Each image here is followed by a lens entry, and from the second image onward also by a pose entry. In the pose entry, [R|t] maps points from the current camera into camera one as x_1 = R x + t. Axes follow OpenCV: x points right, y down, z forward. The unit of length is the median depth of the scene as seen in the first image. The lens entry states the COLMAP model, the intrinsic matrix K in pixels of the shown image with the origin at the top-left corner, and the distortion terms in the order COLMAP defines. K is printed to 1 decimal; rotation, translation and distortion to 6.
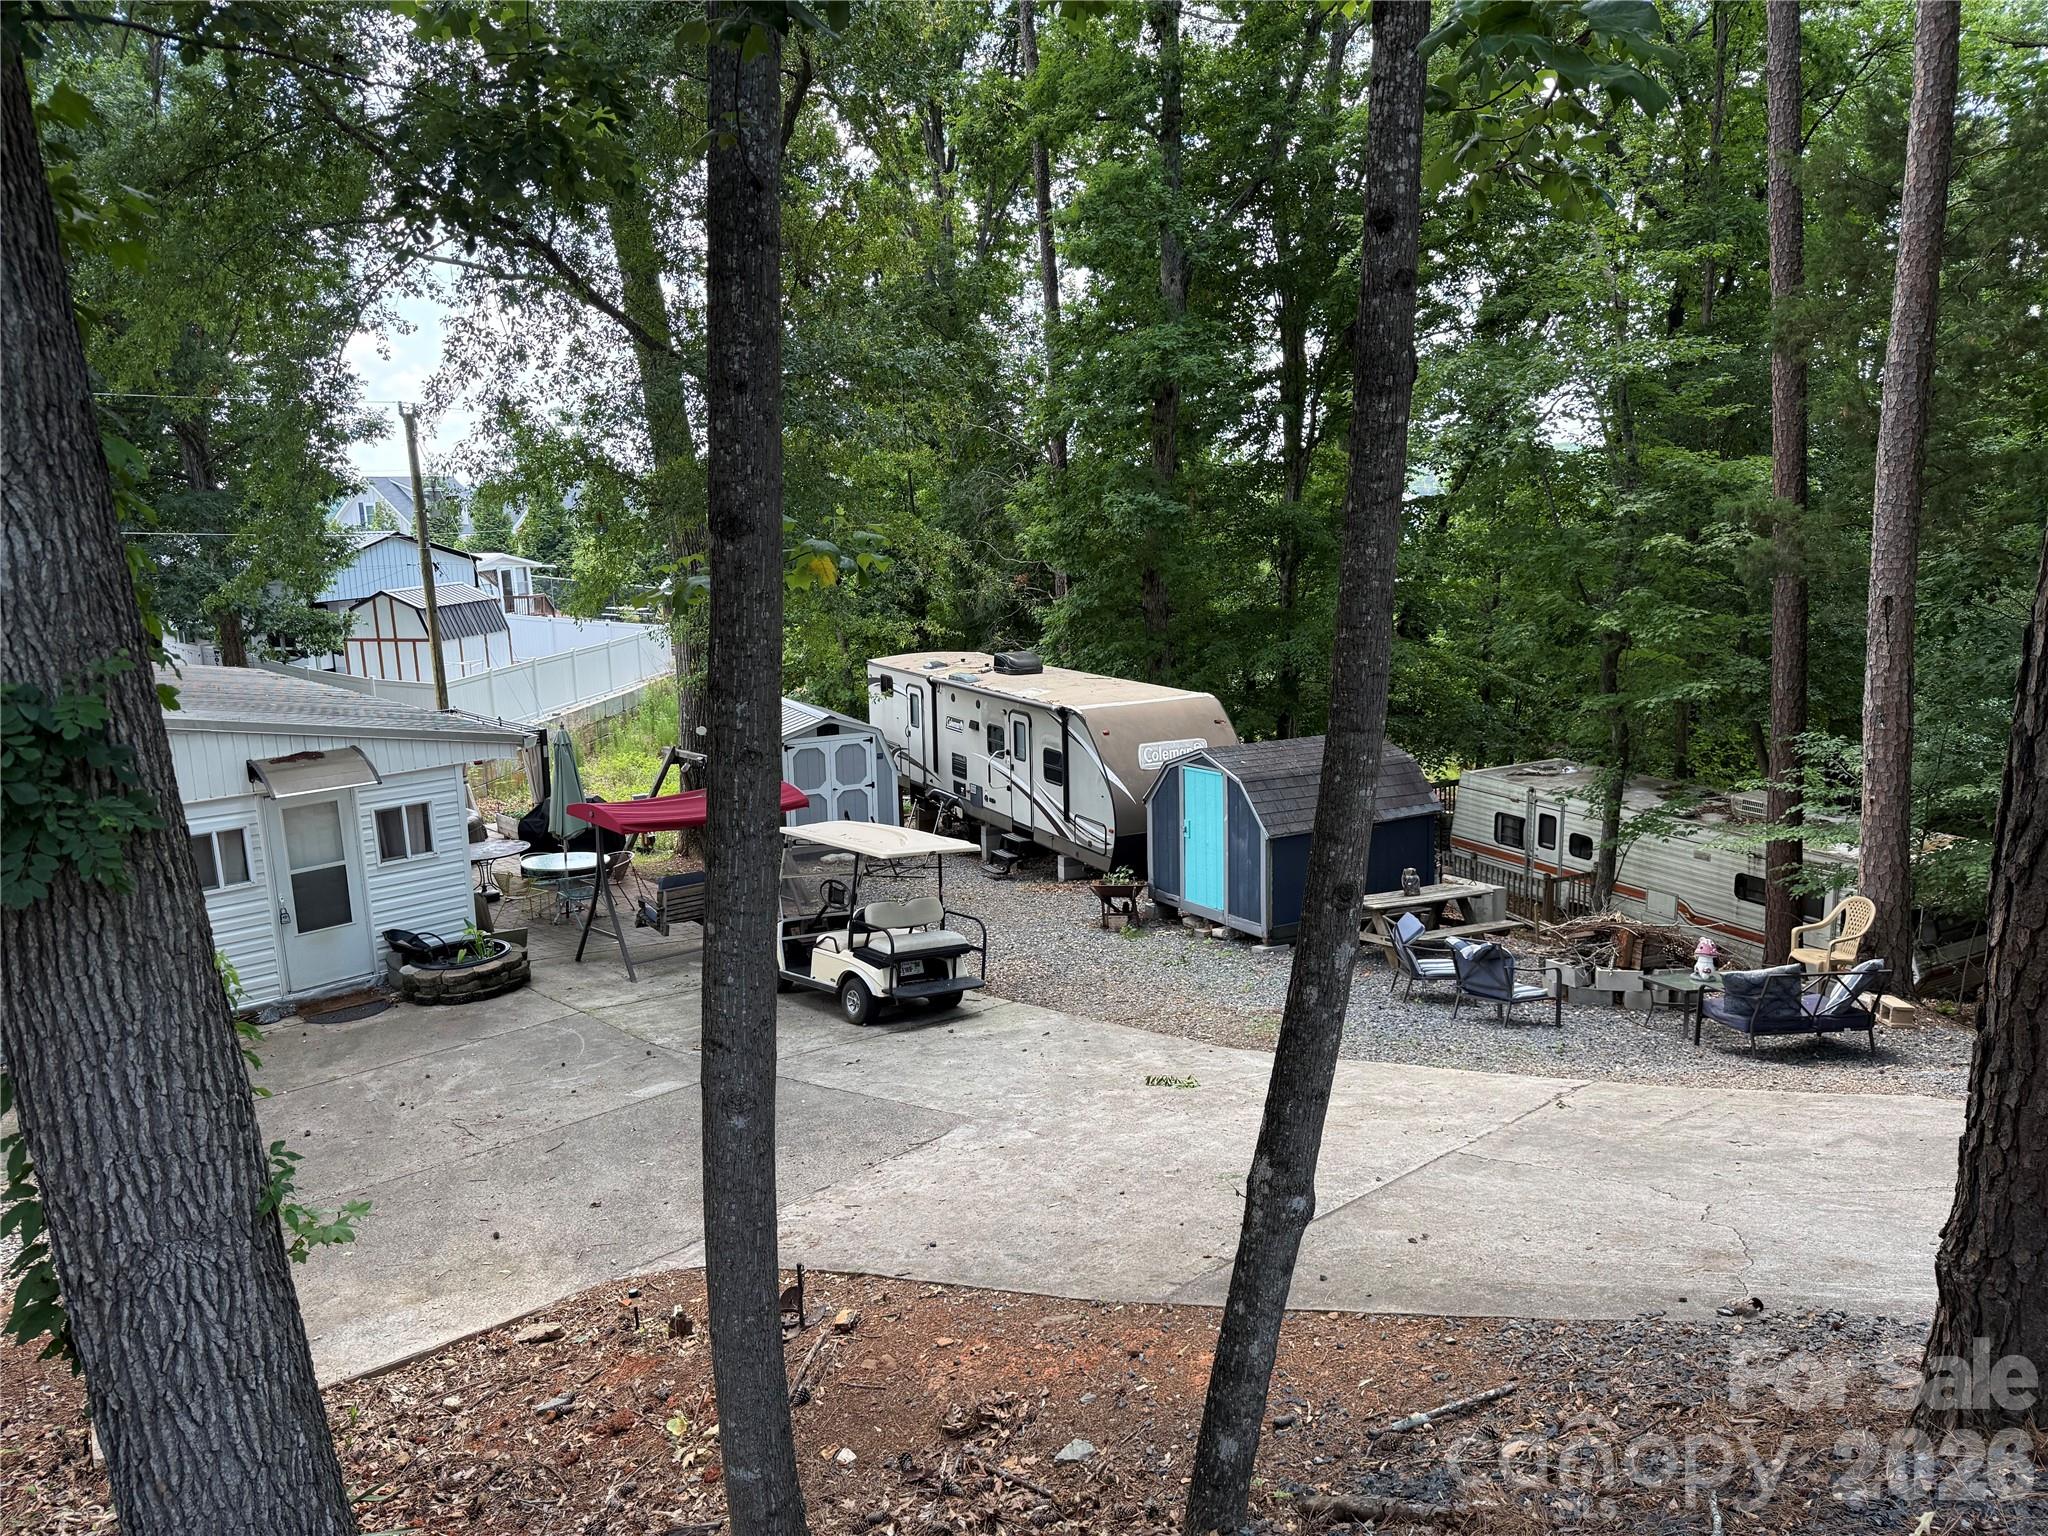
lens RADIAL K [[1425.7, 0, 1024.0], [0, 1425.7, 768.0], [0, 0, 1]] dist [0.109121, -0.150618]
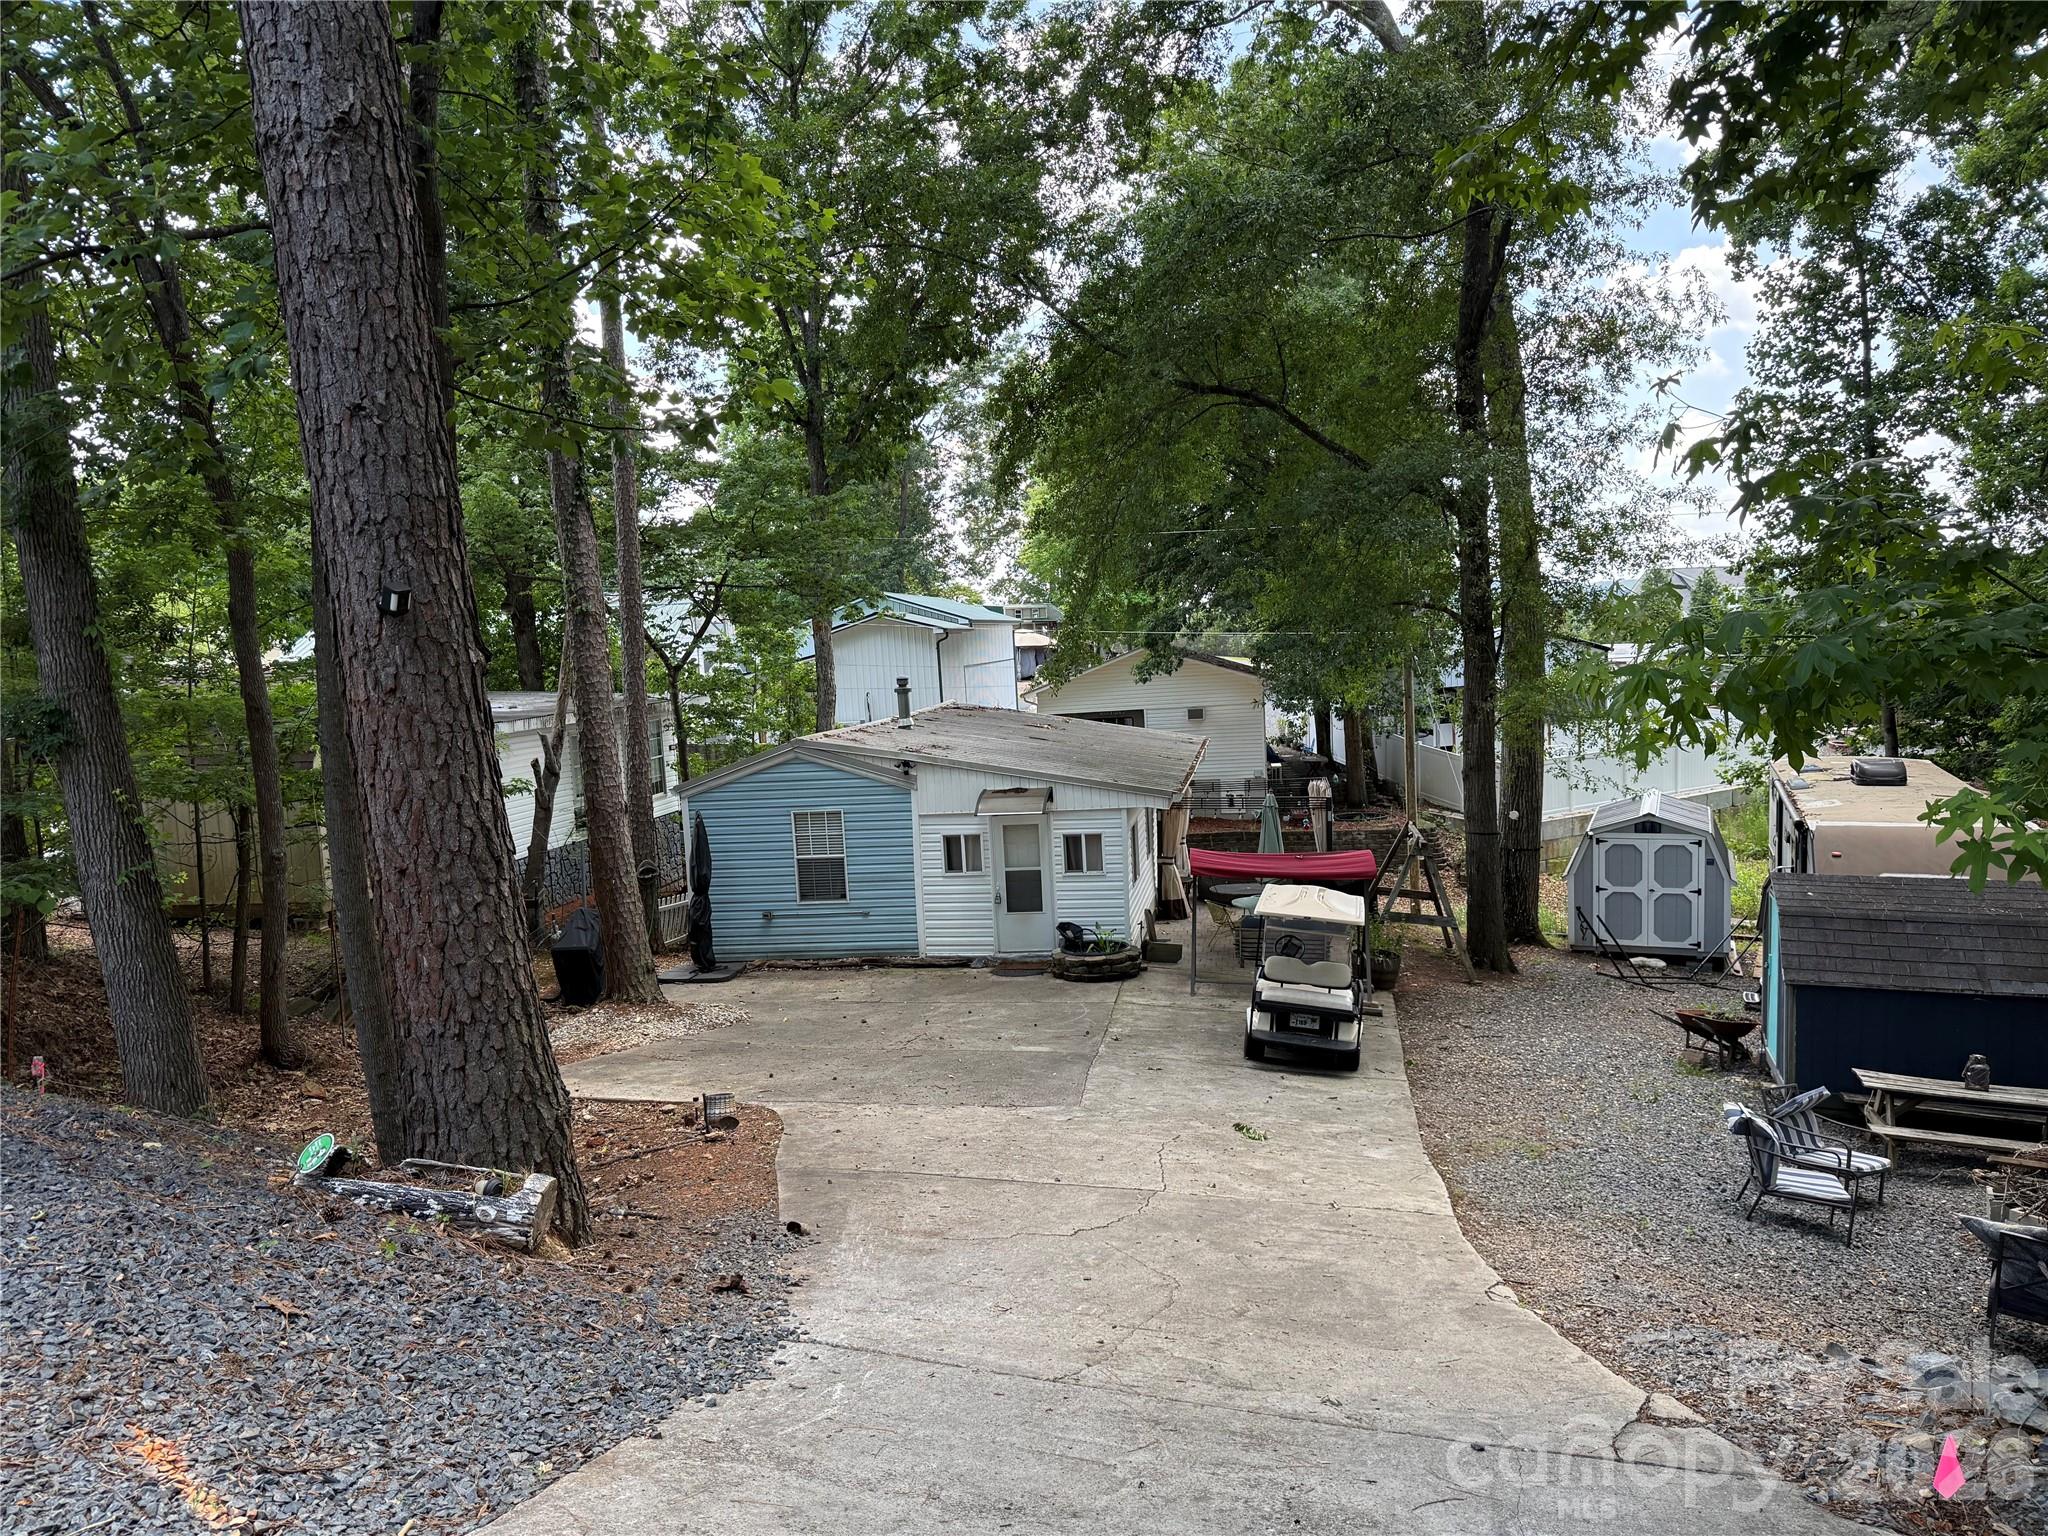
lens RADIAL K [[1425.7, 0, 1024.0], [0, 1425.7, 768.0], [0, 0, 1]] dist [0.109121, -0.150618]
pose [[0.623195, 0.067902, -0.779113, 0.415220], [-0.113868, 0.993486, -0.004496, -0.016687], [0.773732, 0.091518, 0.626867, 0.072590]]
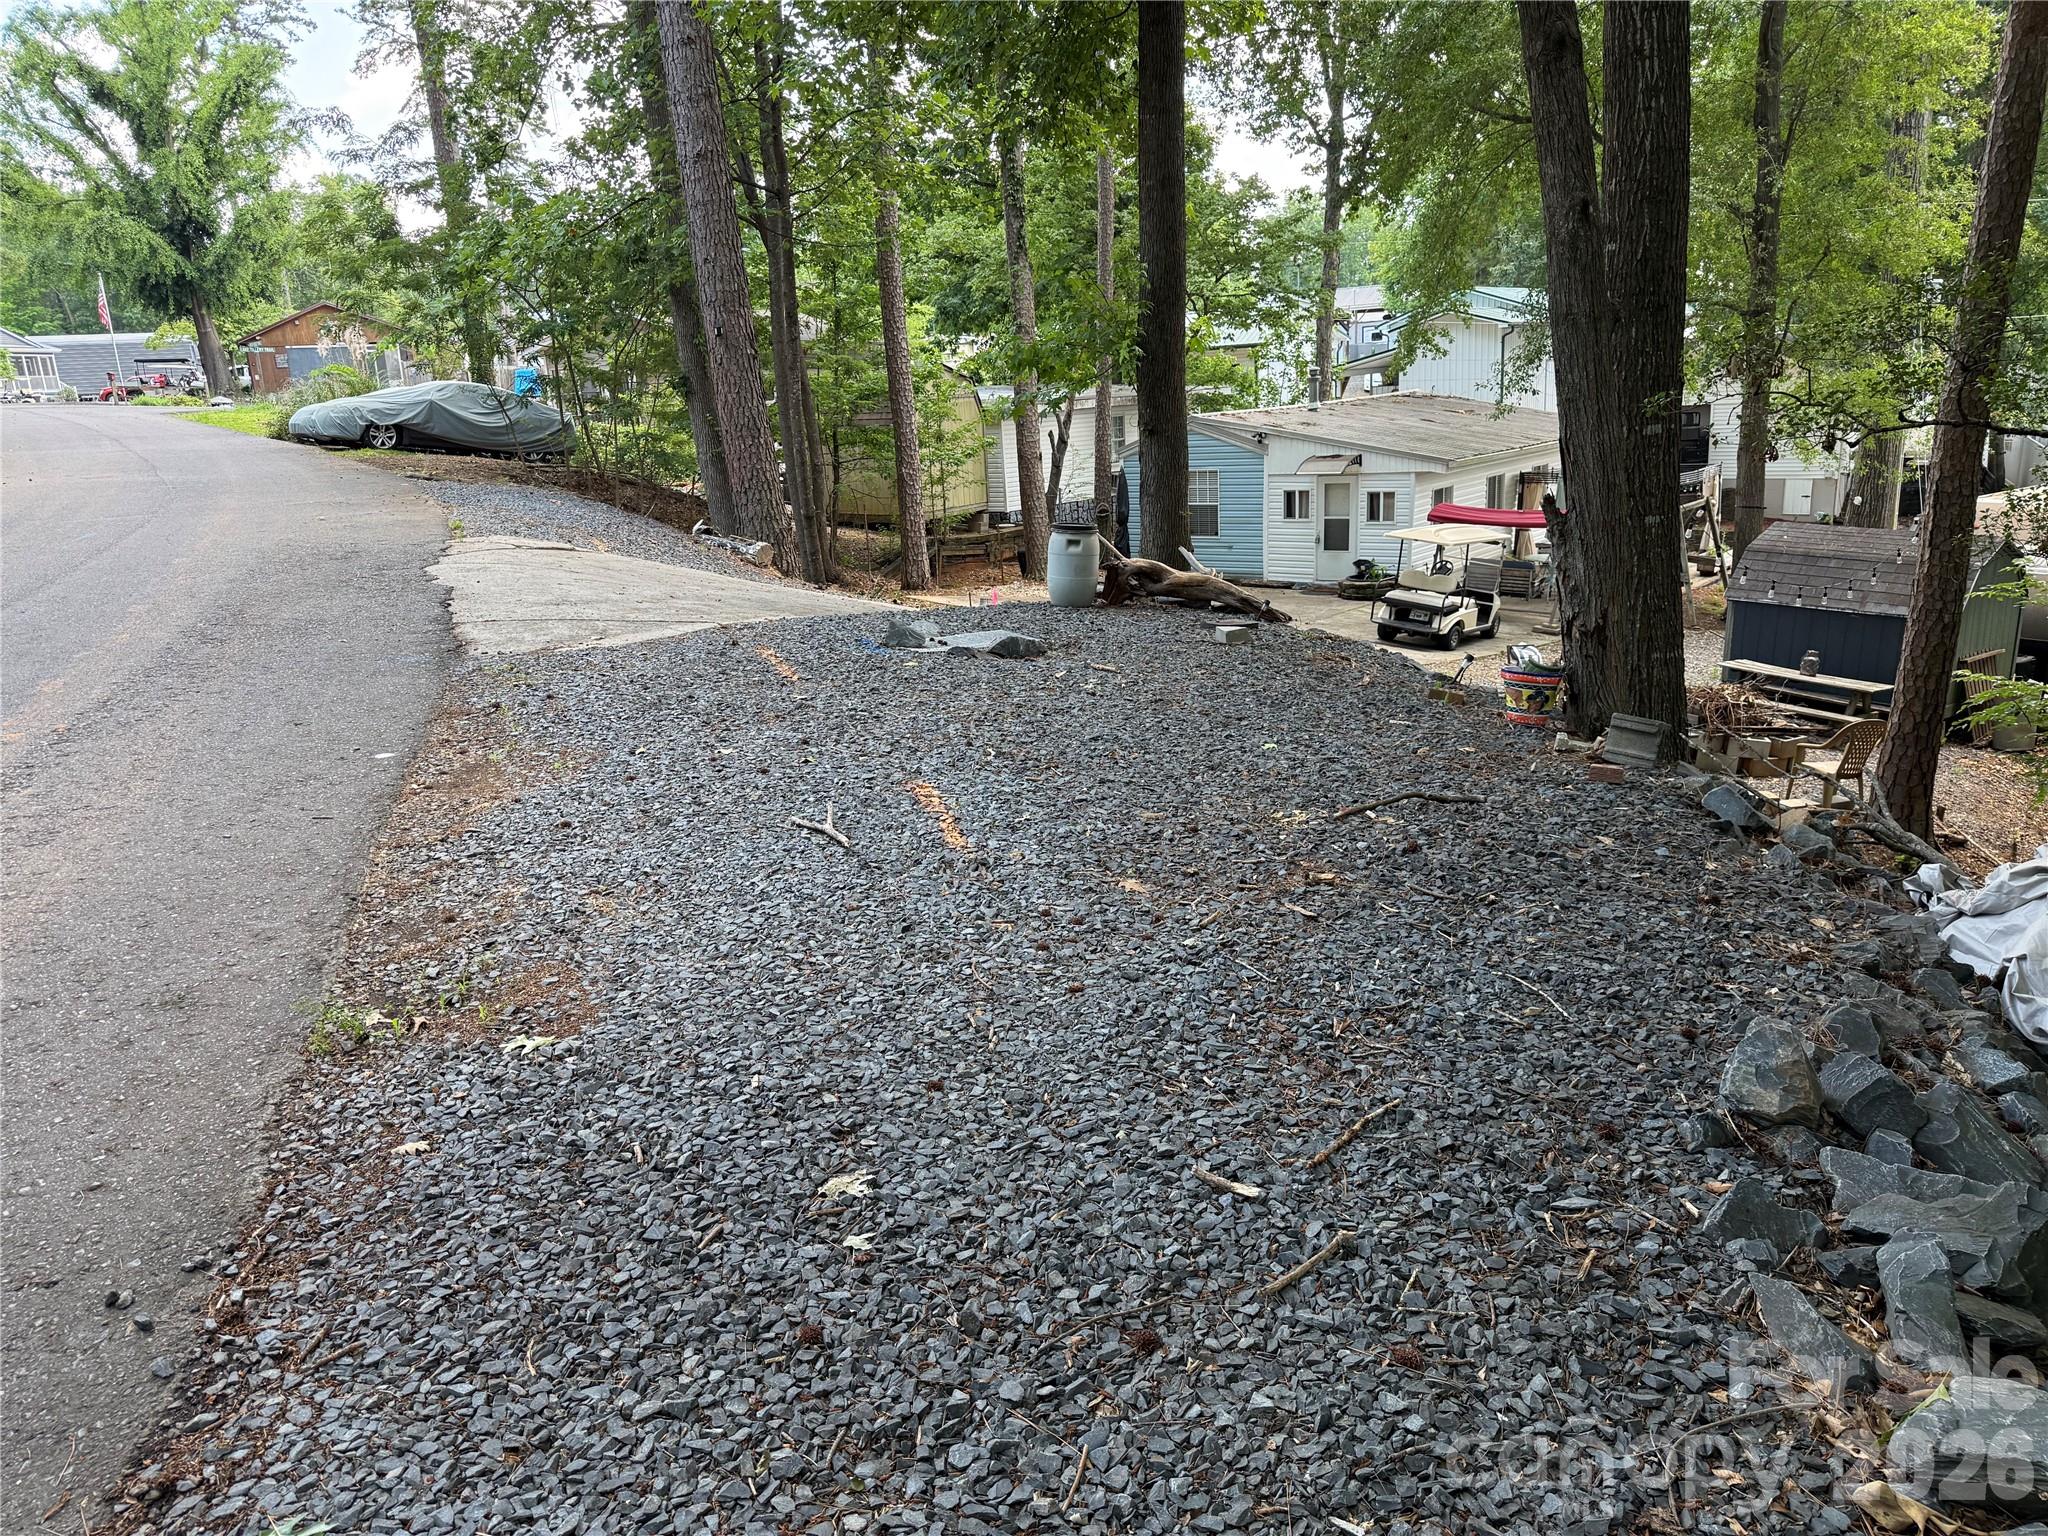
lens RADIAL K [[1425.7, 0, 1024.0], [0, 1425.7, 768.0], [0, 0, 1]] dist [0.109121, -0.150618]
pose [[0.164058, 0.278793, -0.946234, 0.914885], [-0.138170, 0.956270, 0.257793, -0.032611], [0.976726, 0.088449, 0.195405, 0.172458]]
